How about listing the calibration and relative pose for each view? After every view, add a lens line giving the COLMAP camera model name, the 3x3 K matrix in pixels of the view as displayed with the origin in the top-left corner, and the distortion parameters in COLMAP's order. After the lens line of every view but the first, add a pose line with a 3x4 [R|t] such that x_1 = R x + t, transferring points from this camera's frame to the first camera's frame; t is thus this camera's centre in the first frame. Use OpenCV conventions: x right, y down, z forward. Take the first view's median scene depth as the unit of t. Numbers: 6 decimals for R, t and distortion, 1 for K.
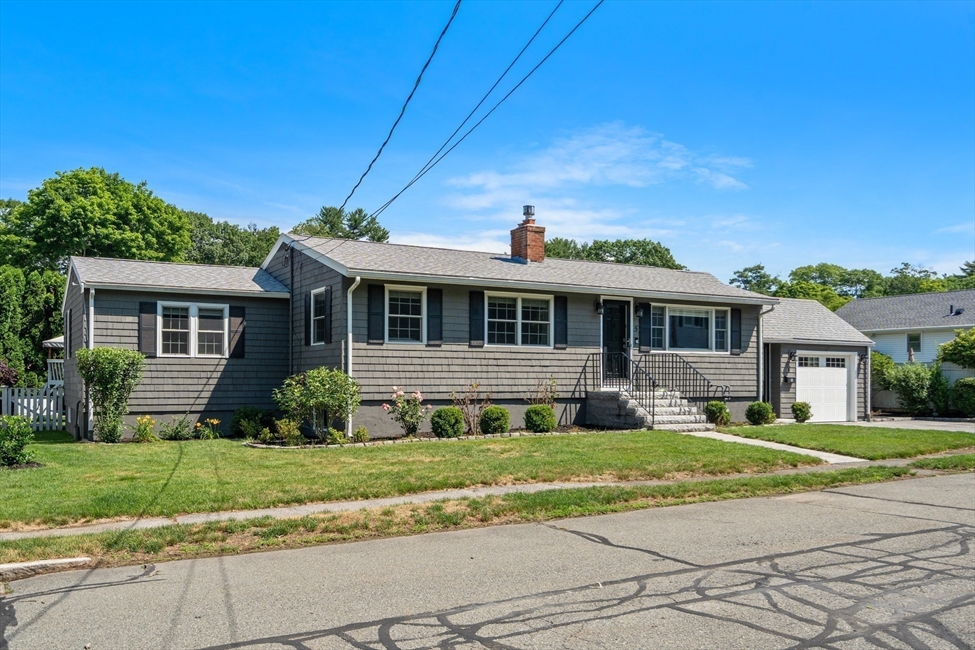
lens RADIAL K [[840.8, 0, 487.0], [0, 840.8, 385.6], [0, 0, 1]] dist [-0.000736, 0.002569]
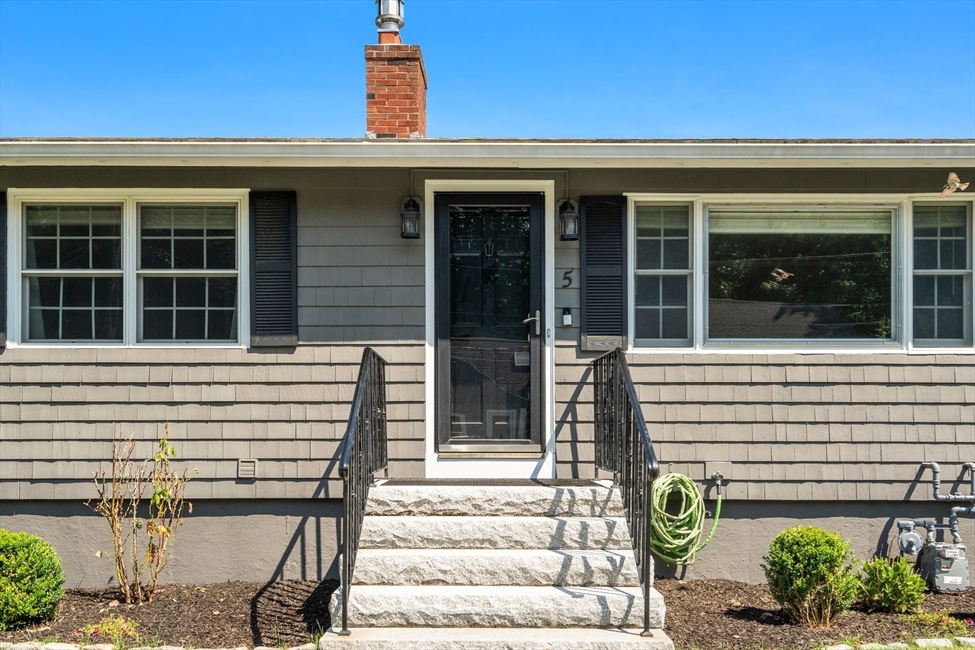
lens RADIAL K [[903.0, 0, 488.0], [0, 903.0, 431.9], [0, 0, 1]] dist [-0.003513, -0.000417]
pose [[0.868131, -0.003230, -0.496325, 0.335718], [-0.001145, 0.999963, -0.008511, -0.008647], [0.496334, 0.007957, 0.868095, 0.733501]]
